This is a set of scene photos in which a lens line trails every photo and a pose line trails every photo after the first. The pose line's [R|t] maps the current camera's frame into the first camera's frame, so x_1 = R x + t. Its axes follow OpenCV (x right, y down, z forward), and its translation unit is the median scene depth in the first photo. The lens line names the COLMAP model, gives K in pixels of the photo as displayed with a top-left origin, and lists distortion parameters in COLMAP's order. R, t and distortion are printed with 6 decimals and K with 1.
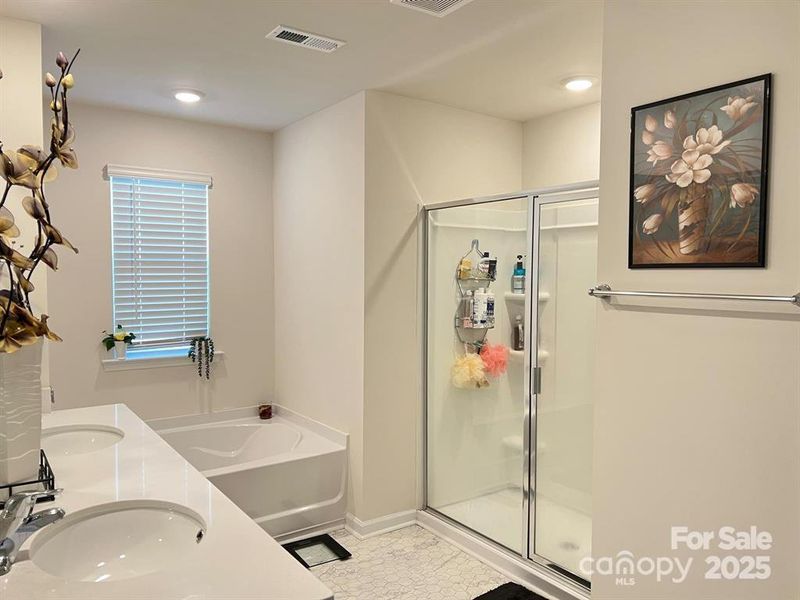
lens RADIAL K [[600.4, 0, 395.0], [0, 600.4, 300.7], [0, 0, 1]] dist [0.000852, 0.002105]
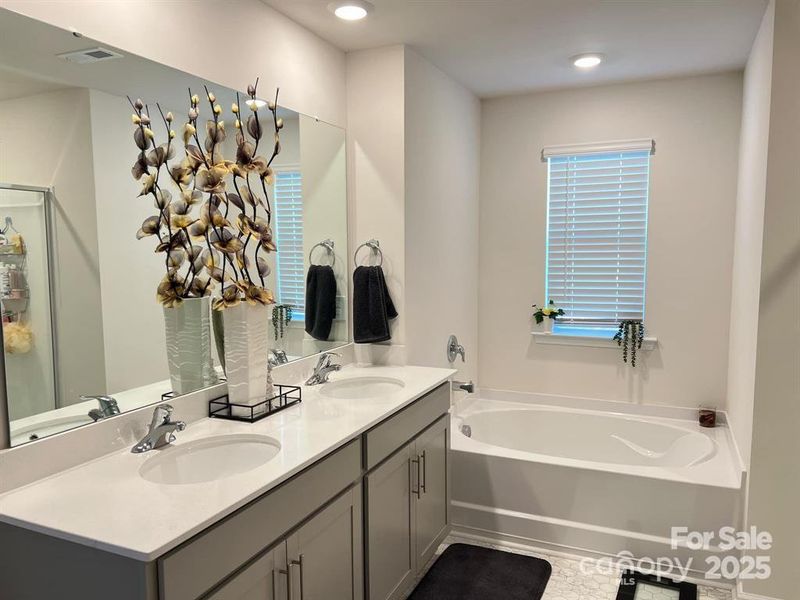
lens RADIAL K [[600.4, 0, 396.6], [0, 600.4, 300.8], [0, 0, 1]] dist [0.000852, 0.002105]
pose [[0.500866, 0.067901, -0.862857, 0.294243], [-0.029311, 0.997677, 0.061496, -0.014803], [0.865028, -0.005510, 0.501693, 0.236184]]
